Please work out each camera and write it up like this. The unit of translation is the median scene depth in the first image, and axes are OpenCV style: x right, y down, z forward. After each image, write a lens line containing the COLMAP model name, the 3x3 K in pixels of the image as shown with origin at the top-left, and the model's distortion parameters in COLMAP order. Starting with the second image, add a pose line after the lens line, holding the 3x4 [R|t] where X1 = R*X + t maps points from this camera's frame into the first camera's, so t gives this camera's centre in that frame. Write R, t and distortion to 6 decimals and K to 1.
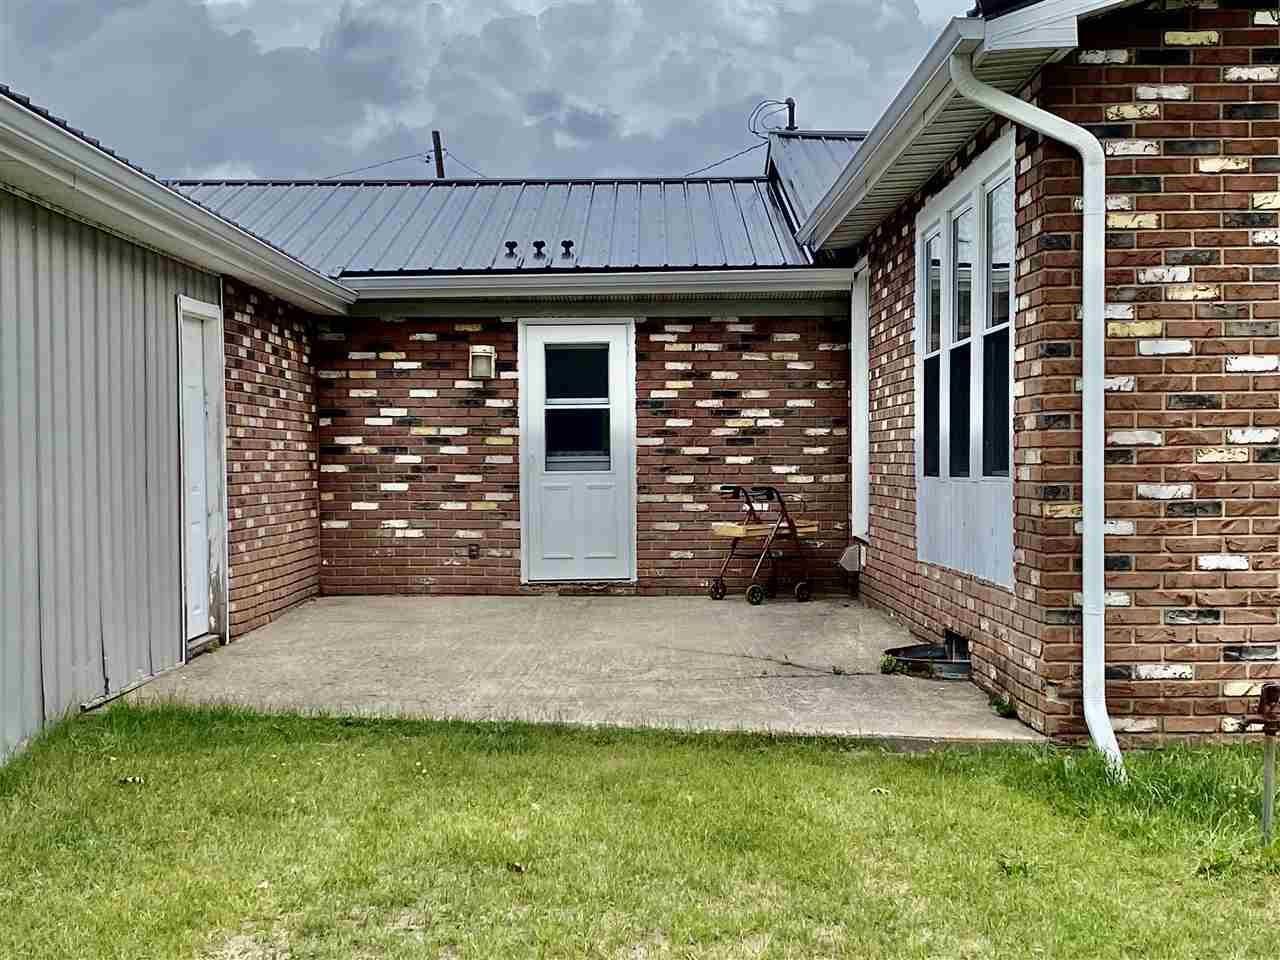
lens RADIAL K [[1907.5, 0, 640.0], [0, 1907.5, 480.0], [0, 0, 1]] dist [0.026244, -0.048339]
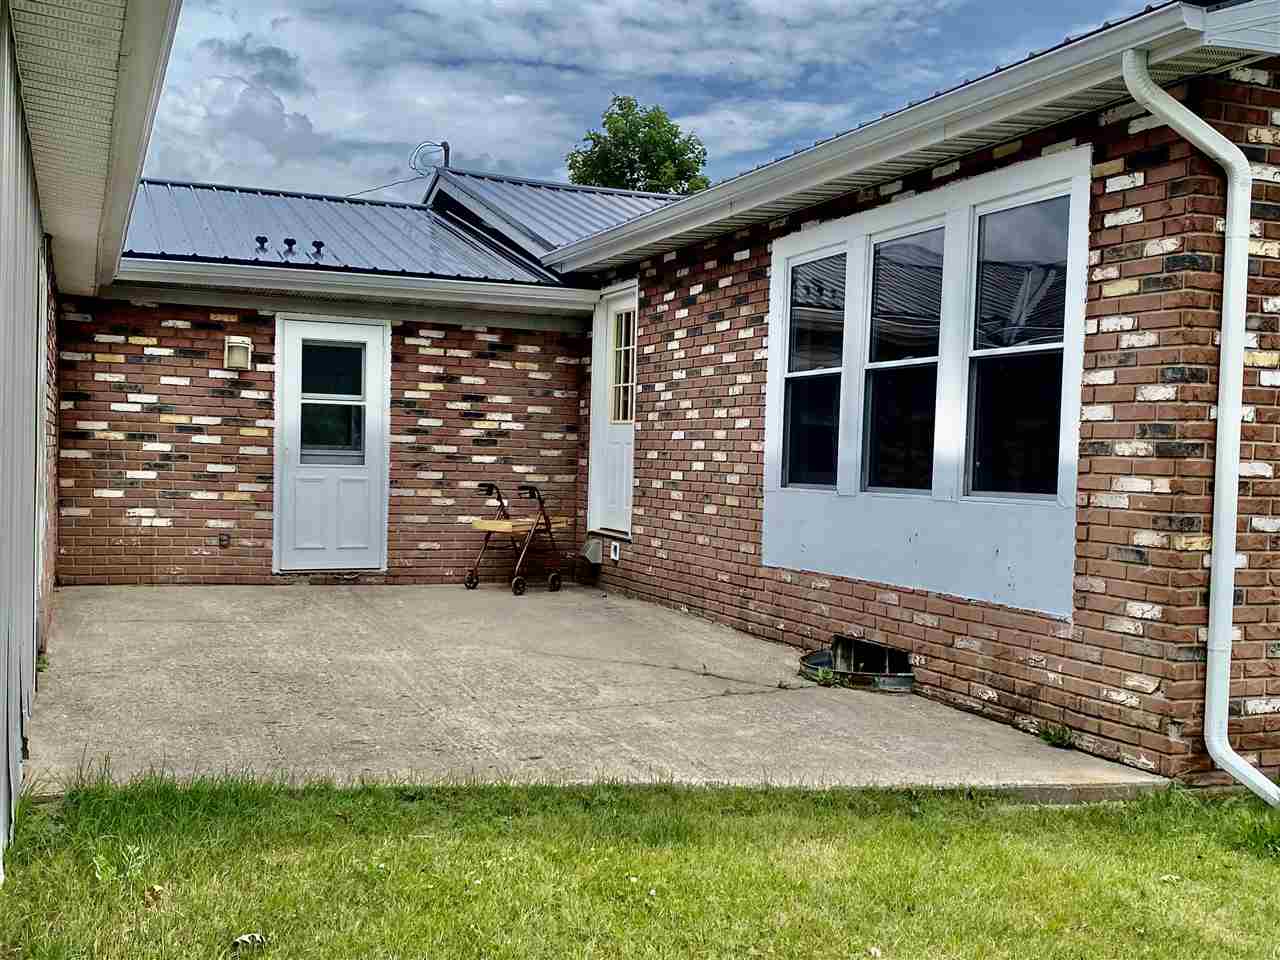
lens RADIAL K [[1307.8, 0, 640.0], [0, 1307.8, 480.0], [0, 0, 1]] dist [0.012315, -0.016956]
pose [[0.914883, 0.026843, 0.402826, -0.166131], [-0.031990, 0.999470, 0.006053, -0.005924], [-0.402450, -0.018424, 0.915257, 0.282532]]
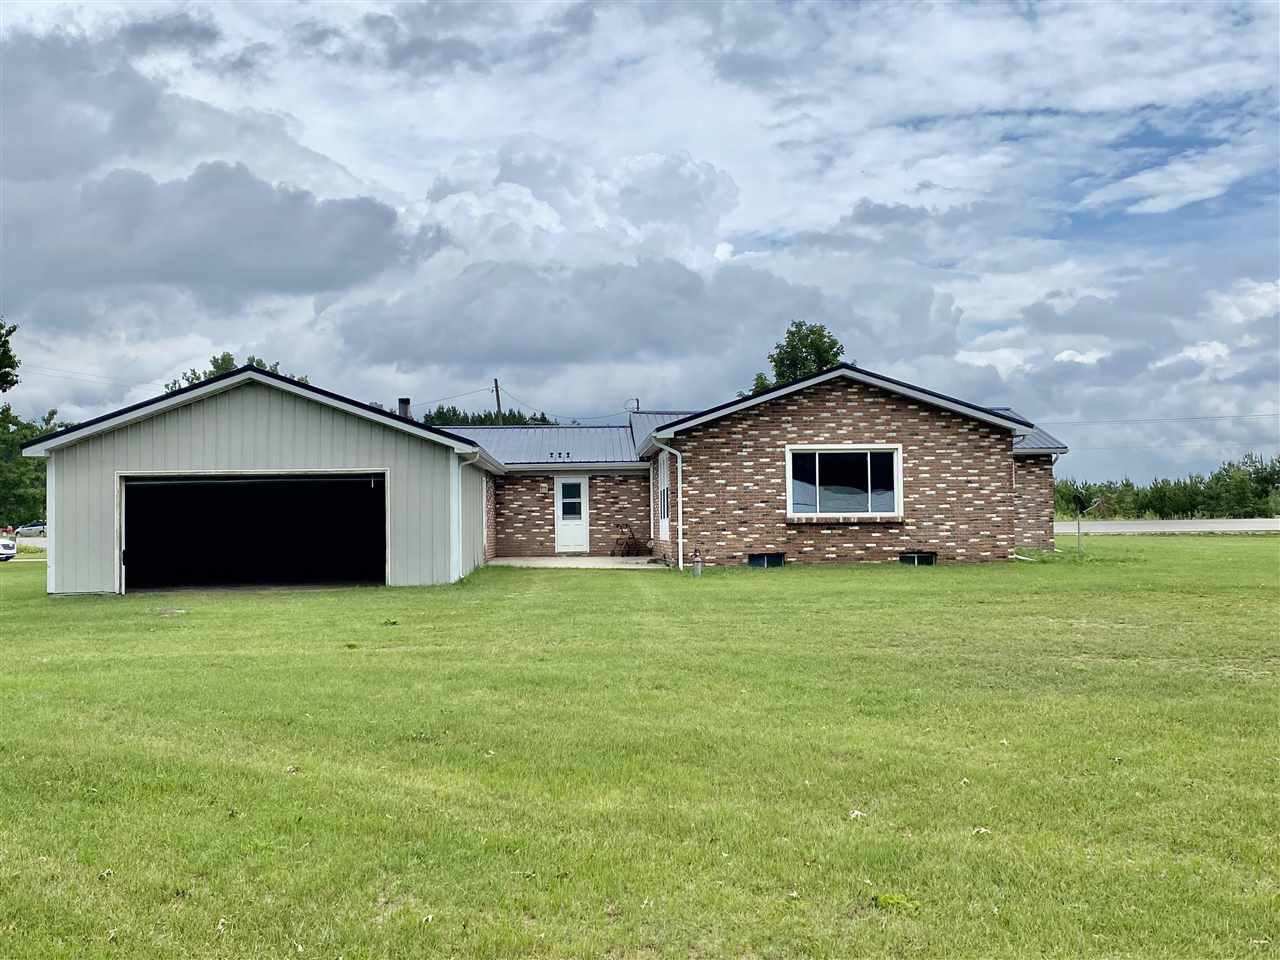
lens RADIAL K [[1243.6, 0, 617.4], [0, 1243.6, 487.9], [0, 0, 1]] dist [0.179382, -0.368018]
pose [[0.999522, -0.002982, 0.030780, -0.019319], [0.004239, 0.999156, -0.040864, 0.029519], [-0.030633, 0.040974, 0.998691, -1.247962]]
